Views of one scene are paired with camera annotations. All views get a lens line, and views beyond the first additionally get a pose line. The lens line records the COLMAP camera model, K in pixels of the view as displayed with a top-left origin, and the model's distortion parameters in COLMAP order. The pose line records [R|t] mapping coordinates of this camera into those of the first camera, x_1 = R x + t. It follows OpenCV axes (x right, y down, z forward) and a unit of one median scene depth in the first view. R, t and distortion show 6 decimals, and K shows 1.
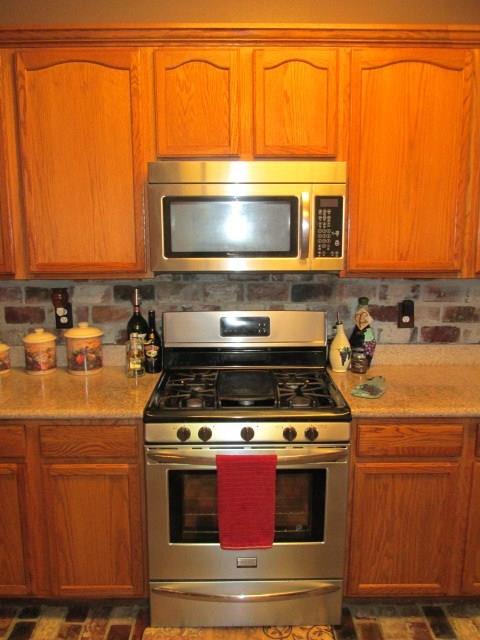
lens RADIAL K [[534.2, 0, 241.5], [0, 534.2, 323.8], [0, 0, 1]] dist [-0.015605, 0.007523]
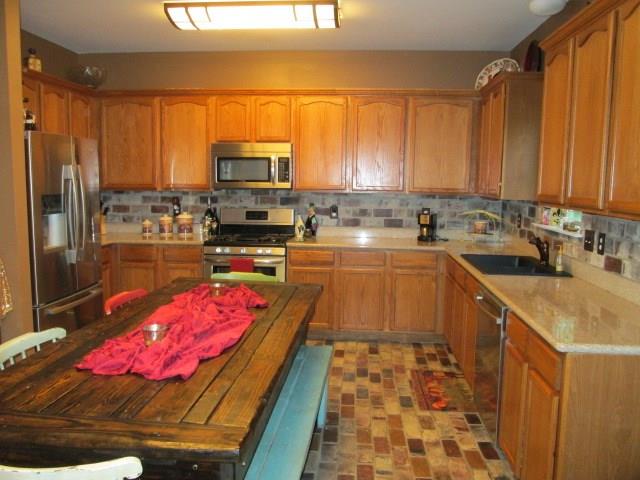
lens RADIAL K [[534.2, 0, 319.2], [0, 534.2, 237.2], [0, 0, 1]] dist [-0.015605, 0.007523]
pose [[0.995413, 0.020475, -0.093451, 0.468683], [-0.027262, 0.997037, -0.071937, 0.245238], [0.091701, 0.074154, 0.993022, -1.149029]]
